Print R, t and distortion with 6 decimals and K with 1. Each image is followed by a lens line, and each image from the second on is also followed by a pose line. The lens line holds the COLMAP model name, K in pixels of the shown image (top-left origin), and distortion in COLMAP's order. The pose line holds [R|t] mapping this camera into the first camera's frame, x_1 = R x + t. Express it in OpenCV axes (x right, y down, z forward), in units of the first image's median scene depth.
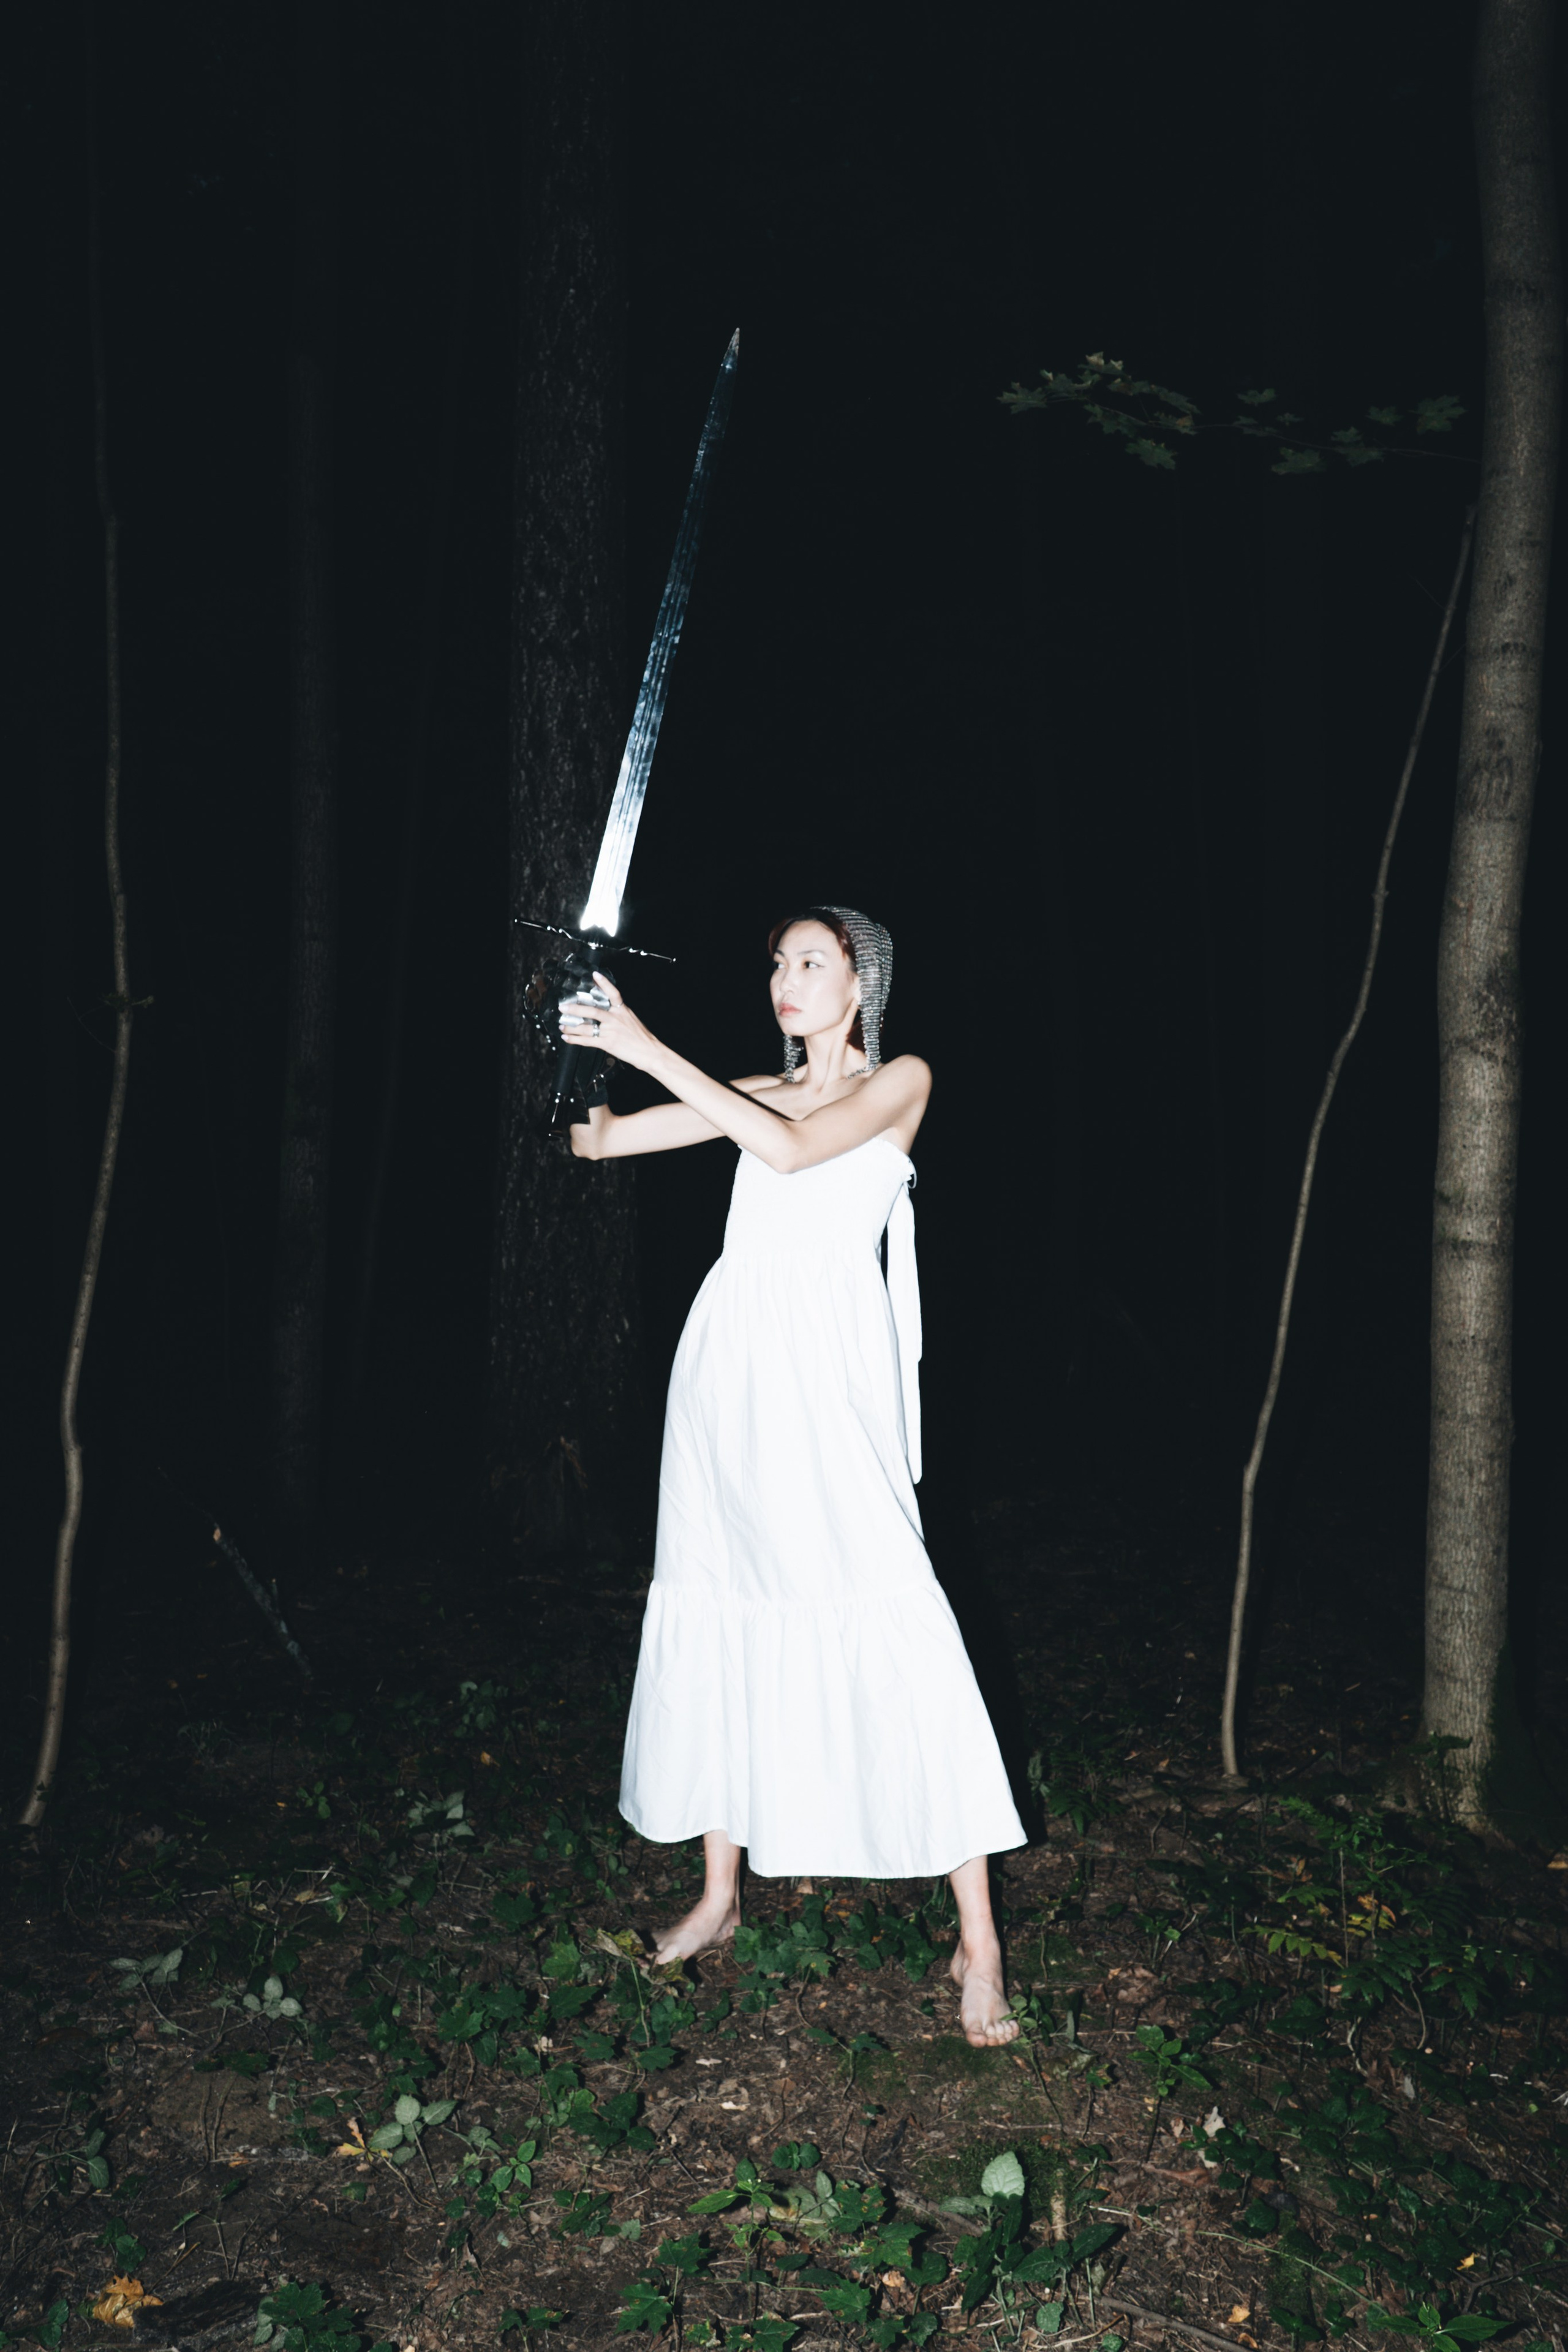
lens RADIAL K [[1882.6, 0, 782.1], [0, 1882.6, 1165.2], [0, 0, 1]] dist [0.007993, 0.006217]
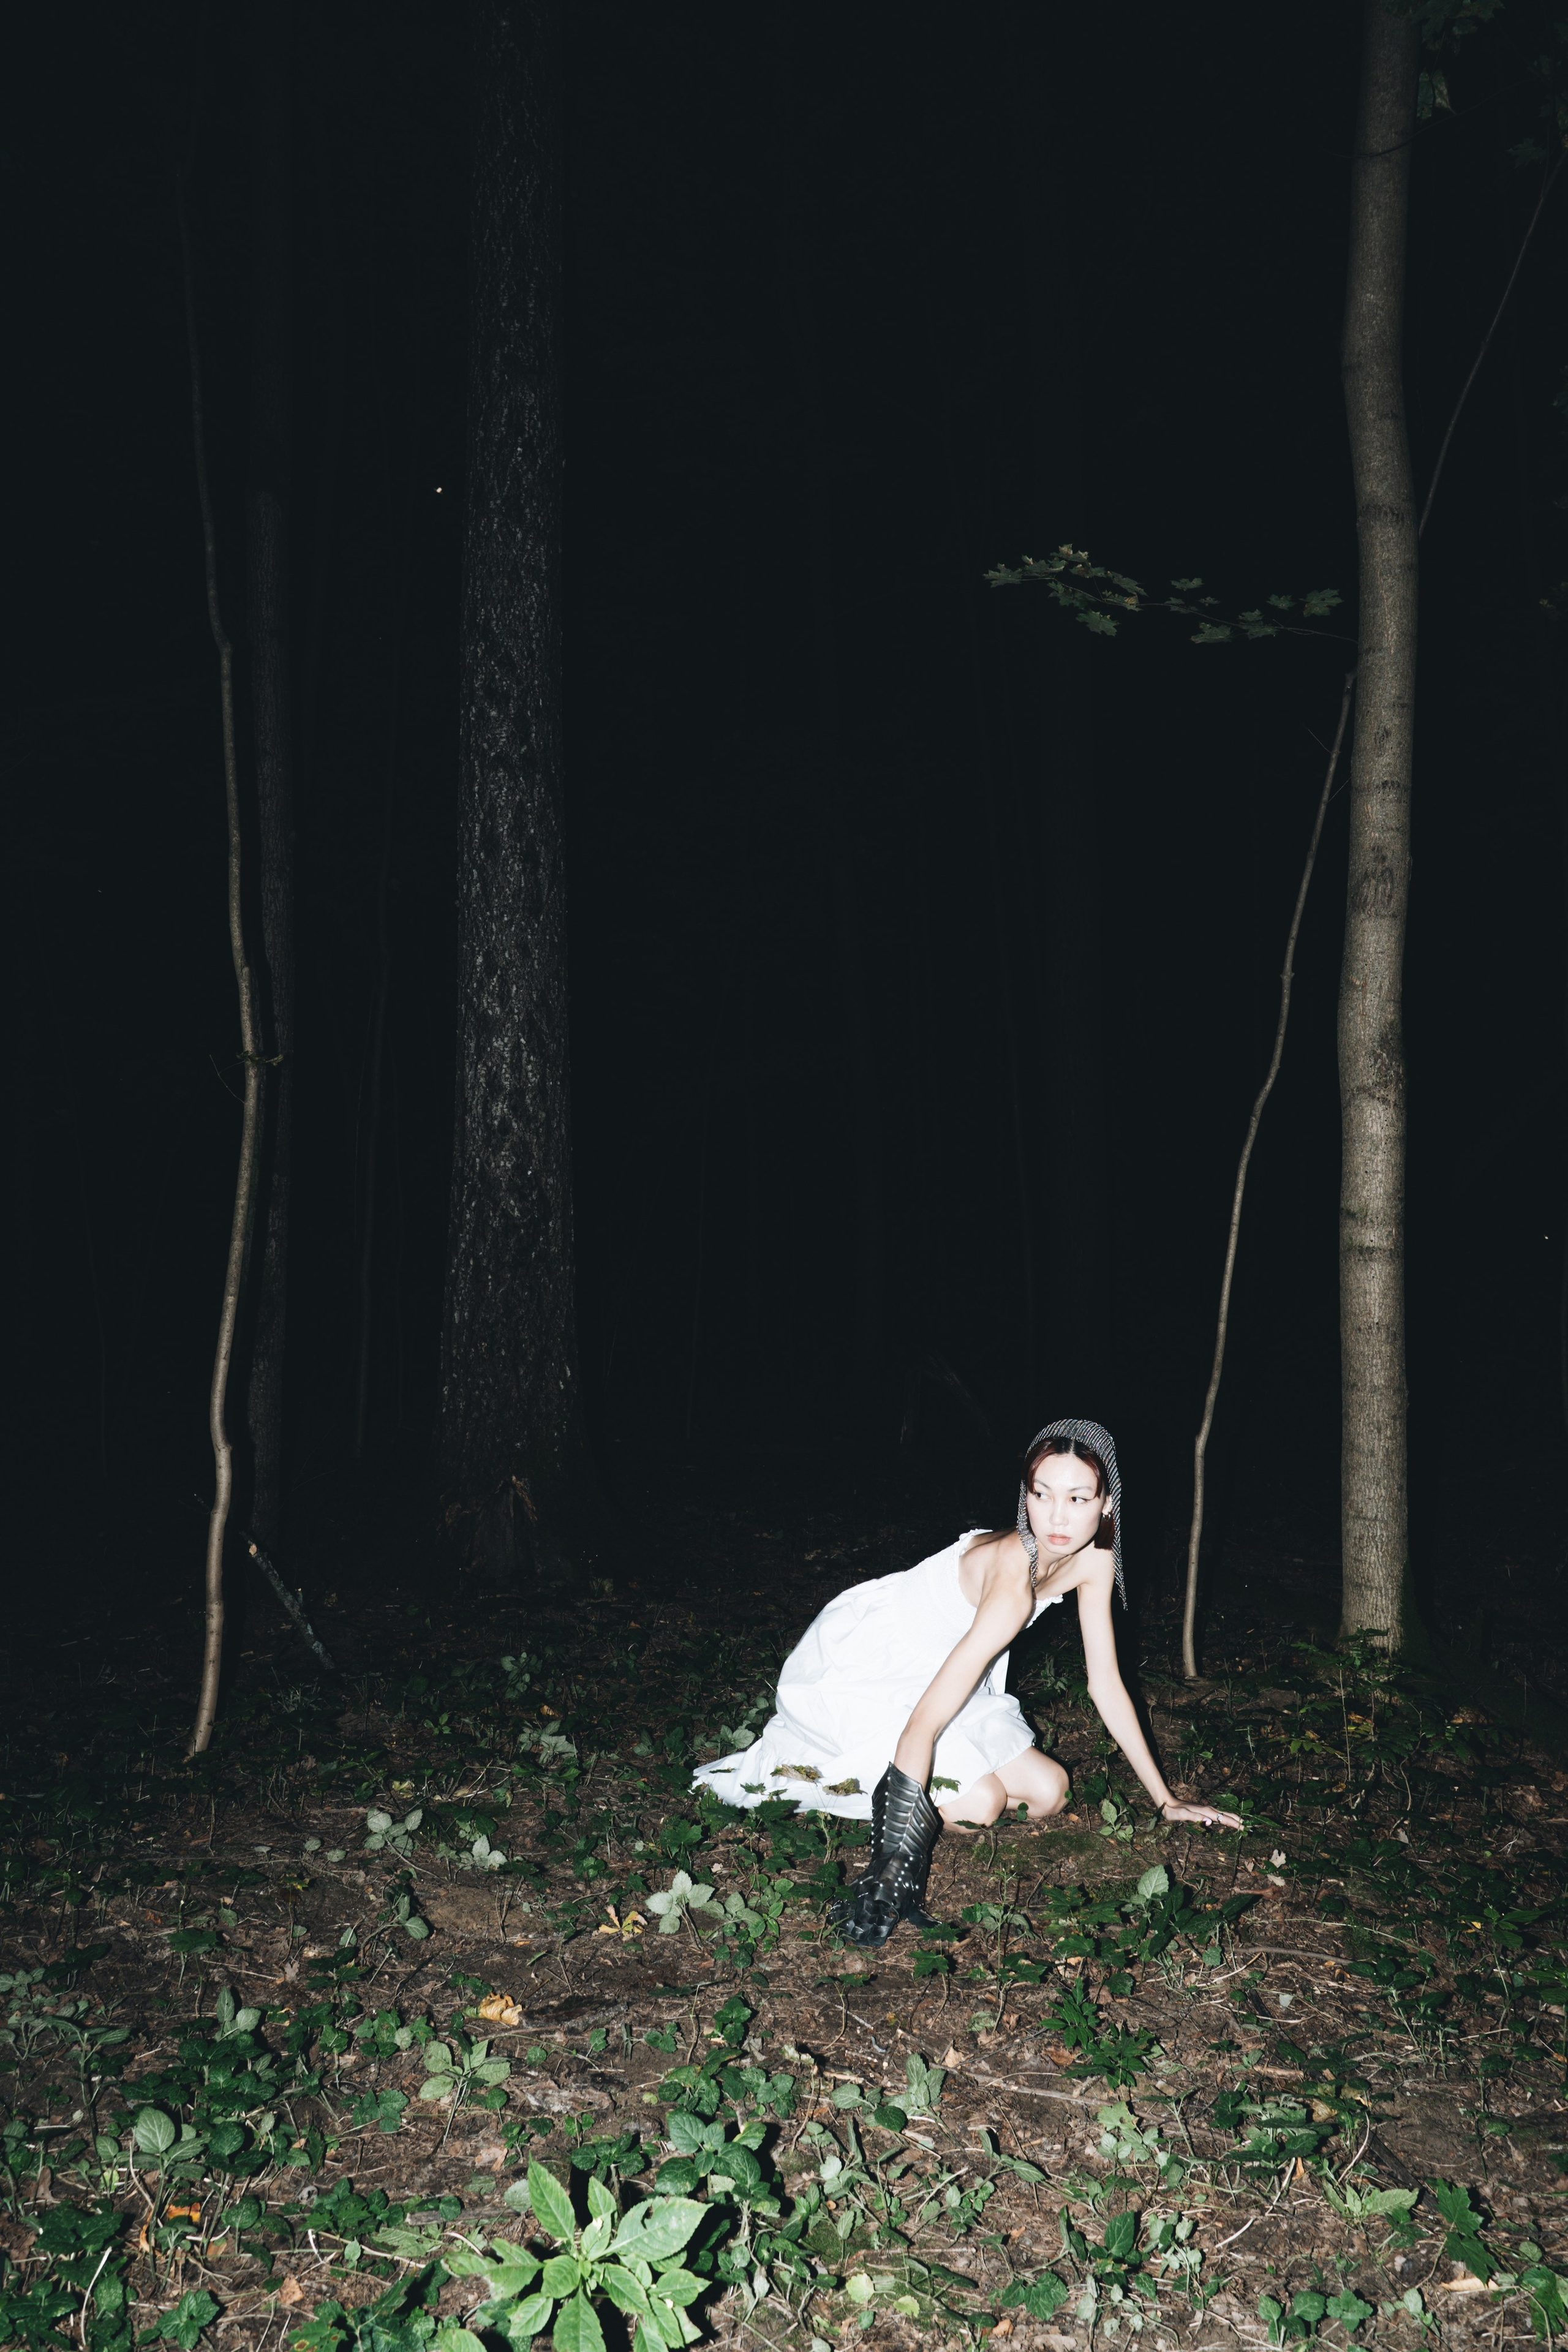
lens RADIAL K [[1895.5, 0, 784.0], [0, 1895.5, 1176.0], [0, 0, 1]] dist [0.005037, 0.003530]
pose [[0.988205, -0.008287, 0.152909, -0.207730], [0.016437, 0.998506, -0.052117, 0.049823], [-0.152249, 0.054015, 0.986865, -0.187614]]
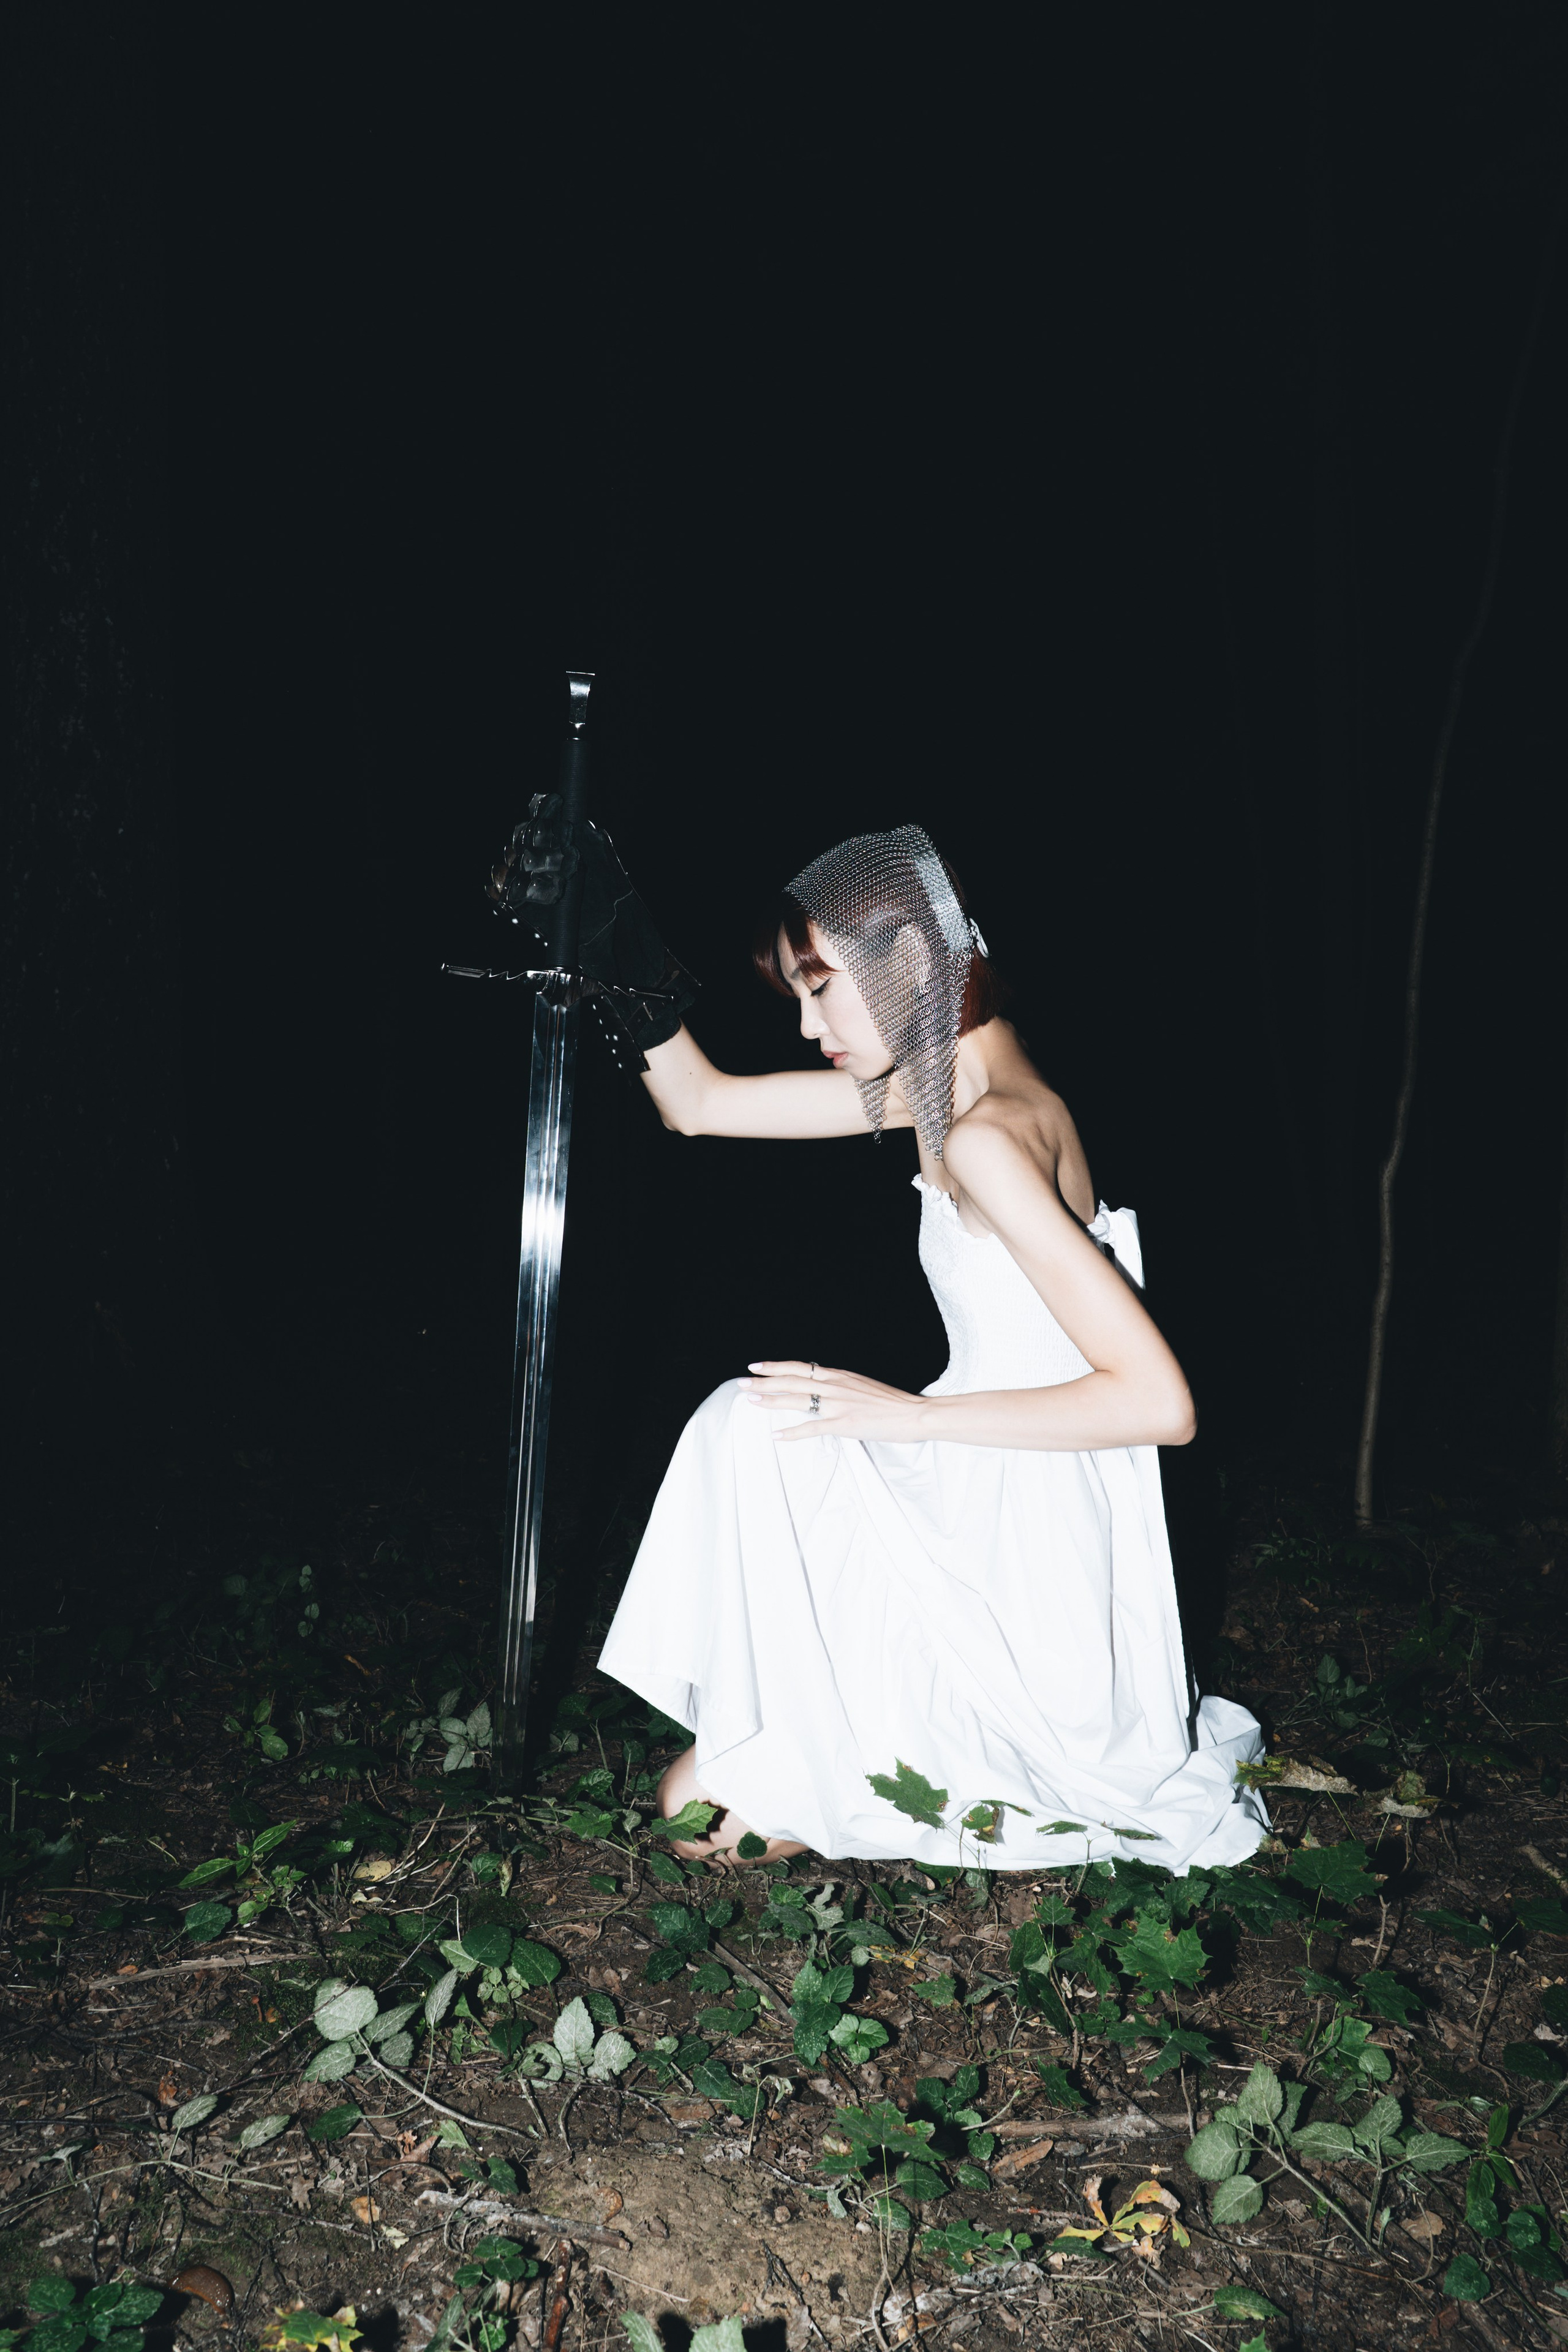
lens RADIAL K [[1883.2, 0, 785.3], [0, 1883.2, 1161.6], [0, 0, 1]] dist [0.001810, -0.005378]
pose [[0.881567, -0.017652, 0.471729, -0.354980], [0.019898, 0.999802, 0.000227, 0.154476], [-0.471640, 0.009186, 0.881743, 0.418578]]
